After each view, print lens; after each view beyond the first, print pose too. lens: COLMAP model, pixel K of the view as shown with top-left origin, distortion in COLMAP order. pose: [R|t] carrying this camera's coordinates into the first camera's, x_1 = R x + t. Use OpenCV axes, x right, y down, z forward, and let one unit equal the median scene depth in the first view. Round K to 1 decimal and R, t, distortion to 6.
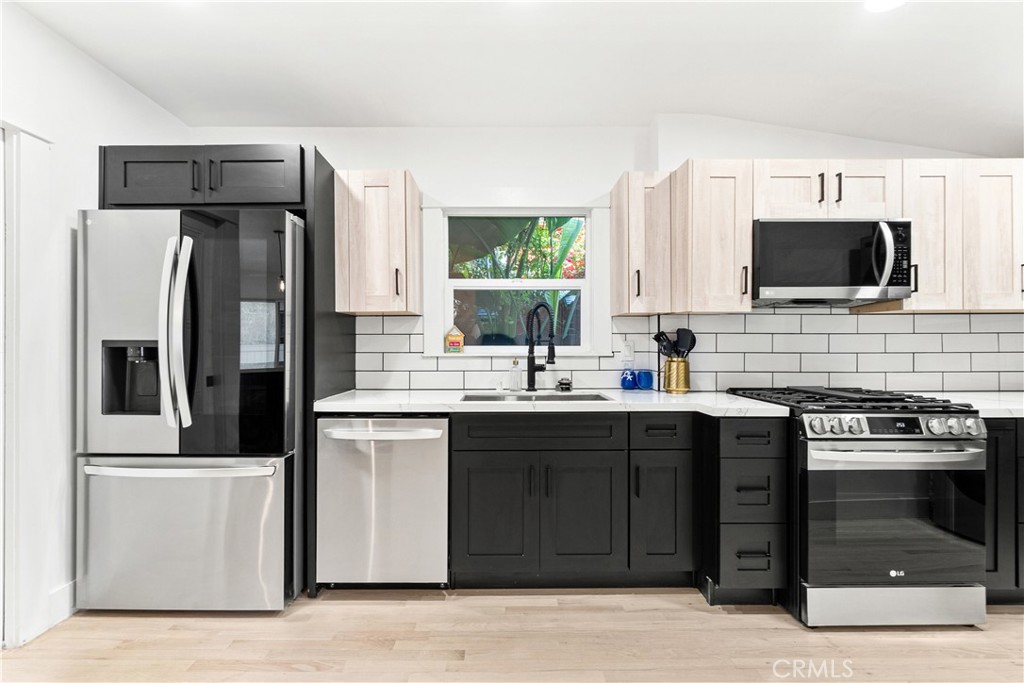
lens RADIAL K [[440.0, 0, 503.3], [0, 440.0, 344.1], [0, 0, 1]] dist [-0.001811, -0.000972]
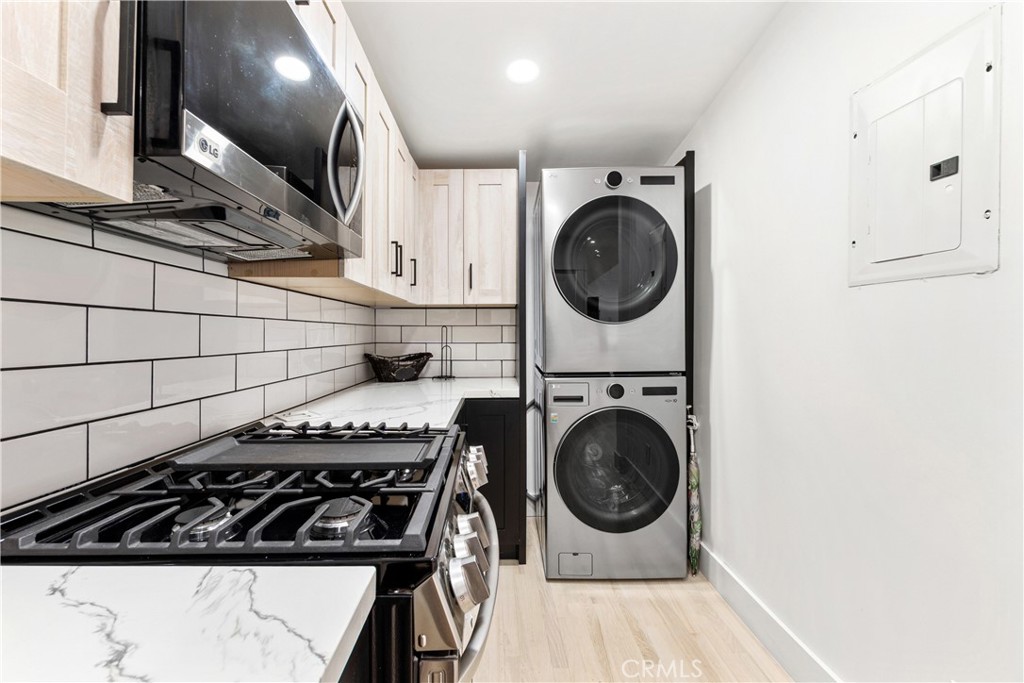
lens RADIAL K [[440.0, 0, 492.8], [0, 440.0, 333.0], [0, 0, 1]] dist [-0.001811, -0.000972]
pose [[-0.015434, 0.006269, 0.999861, 0.300085], [0.004489, 0.999971, -0.006200, -0.000204], [-0.999871, 0.004393, -0.015462, 0.747224]]
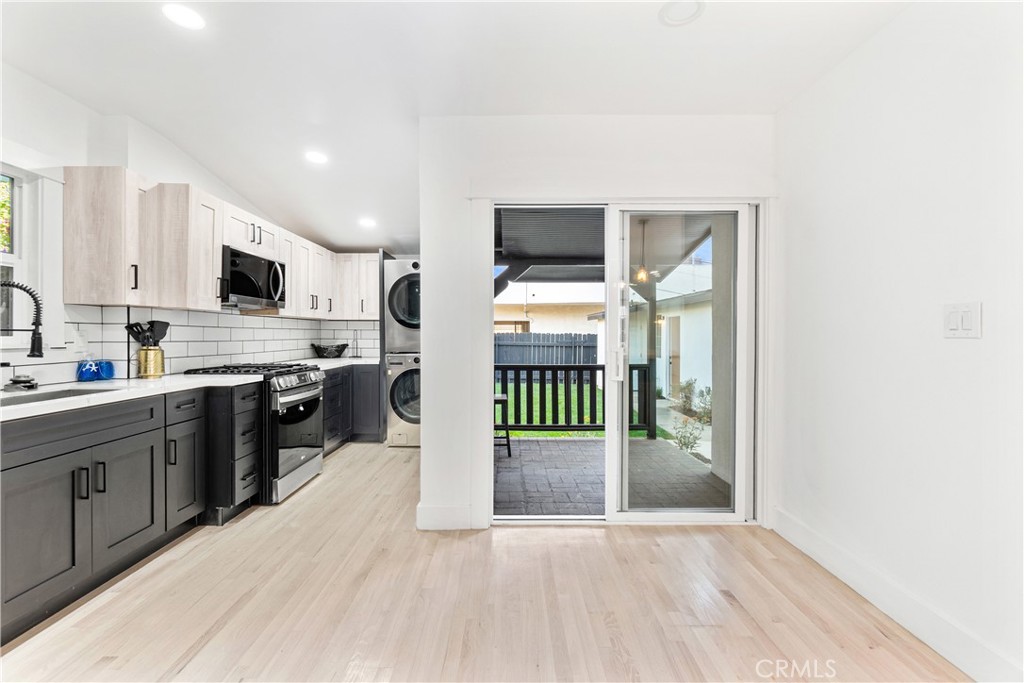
lens RADIAL K [[440.0, 0, 512.6], [0, 440.0, 338.4], [0, 0, 1]] dist [-0.001811, -0.000972]
pose [[-0.008728, -0.004755, 0.999951, -0.753813], [-0.004329, 0.999979, 0.004718, 0.001401], [-0.999953, -0.004288, -0.008749, 0.093126]]
